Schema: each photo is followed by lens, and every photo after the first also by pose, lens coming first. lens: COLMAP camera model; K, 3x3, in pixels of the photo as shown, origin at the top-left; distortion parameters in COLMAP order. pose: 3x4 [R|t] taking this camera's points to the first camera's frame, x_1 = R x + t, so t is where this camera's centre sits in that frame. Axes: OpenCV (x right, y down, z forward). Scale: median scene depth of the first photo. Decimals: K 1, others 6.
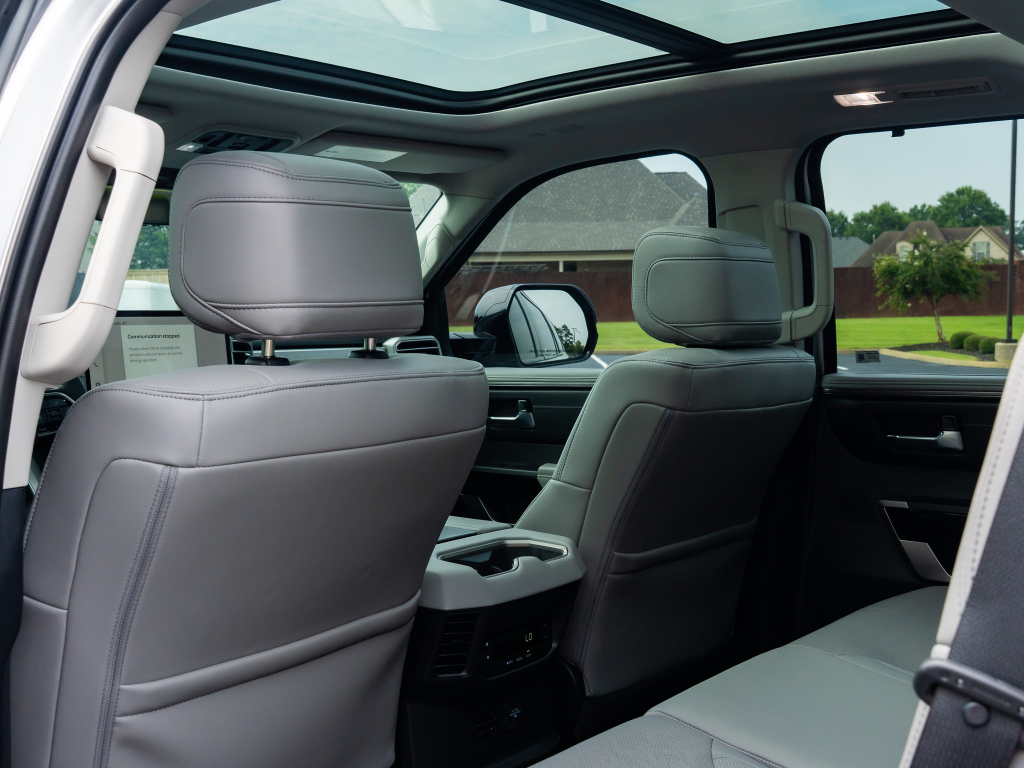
lens RADIAL K [[1220.9, 0, 490.5], [0, 1220.9, 388.4], [0, 0, 1]] dist [-0.009639, 0.046535]
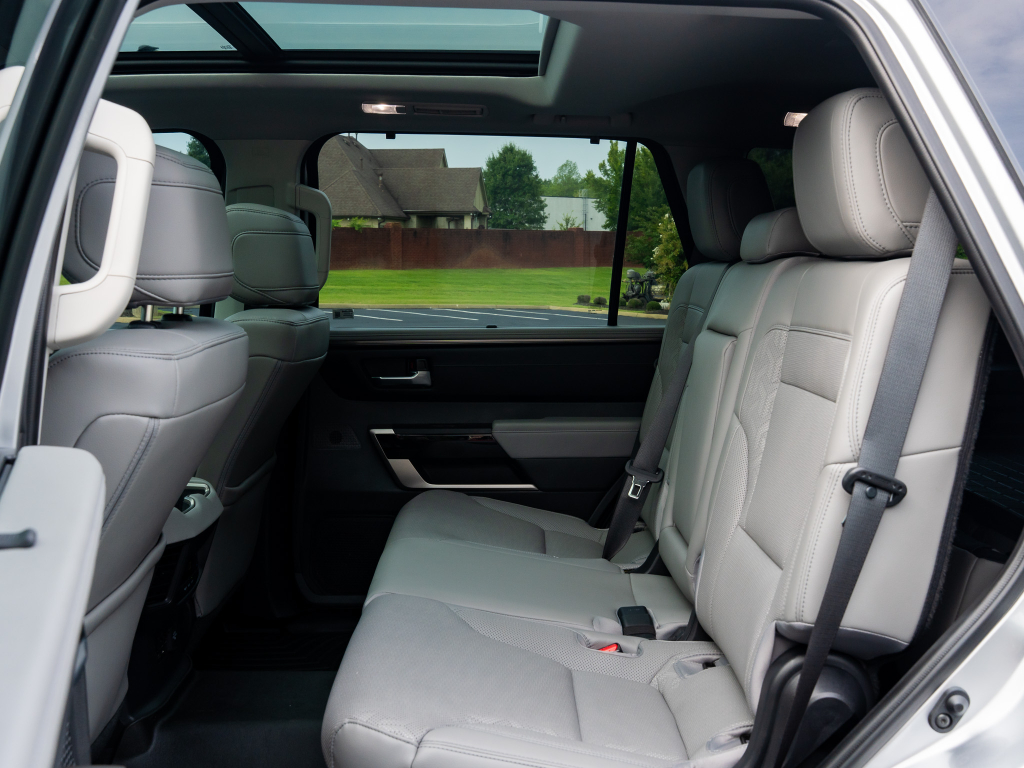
lens RADIAL K [[1220.9, 0, 490.5], [0, 1220.9, 388.4], [0, 0, 1]] dist [-0.009639, 0.046535]
pose [[0.775477, -0.051084, 0.629306, -0.446331], [0.028743, 0.998544, 0.045638, -0.004460], [-0.630722, -0.017303, 0.775816, -0.052935]]
